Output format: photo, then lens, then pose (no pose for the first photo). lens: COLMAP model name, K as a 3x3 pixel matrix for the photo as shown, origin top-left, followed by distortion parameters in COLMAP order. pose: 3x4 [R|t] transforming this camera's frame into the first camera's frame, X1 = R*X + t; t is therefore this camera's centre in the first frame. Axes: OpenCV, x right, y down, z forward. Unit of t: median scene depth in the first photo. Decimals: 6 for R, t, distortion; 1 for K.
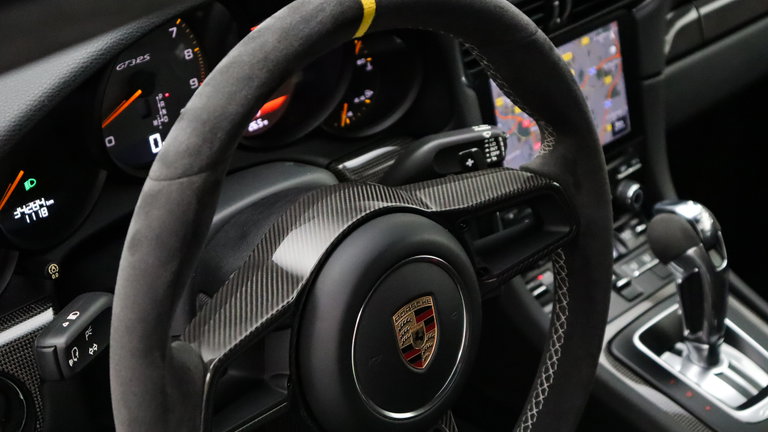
lens RADIAL K [[1421.3, 0, 384.0], [0, 1421.3, 216.0], [0, 0, 1]] dist [0.149493, 0.294985]
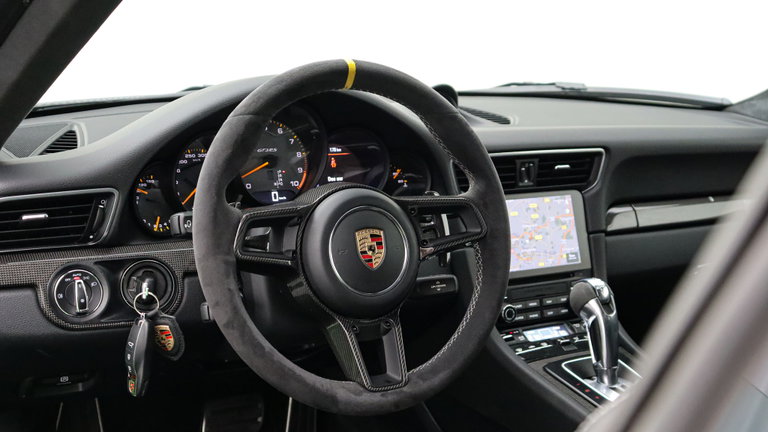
lens RADIAL K [[1072.4, 0, 386.1], [0, 1072.4, 234.1], [0, 0, 1]] dist [0.003250, -0.056840]
pose [[0.968838, 0.026916, -0.246230, 0.324896], [-0.117604, 0.924872, -0.361636, 0.480091], [0.217997, 0.379324, 0.899217, -0.211034]]
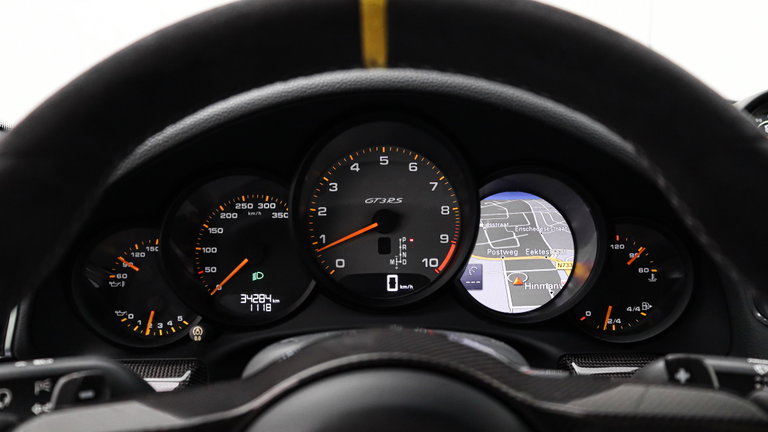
lens RADIAL K [[759.1, 0, 384.0], [0, 759.1, 216.0], [0, 0, 1]] dist [-0.129400, 0.000362]
pose [[0.701786, 0.093373, -0.706242, 0.224634], [-0.348536, 0.909622, -0.226074, 0.032311], [0.621305, 0.404807, 0.670904, 0.592940]]
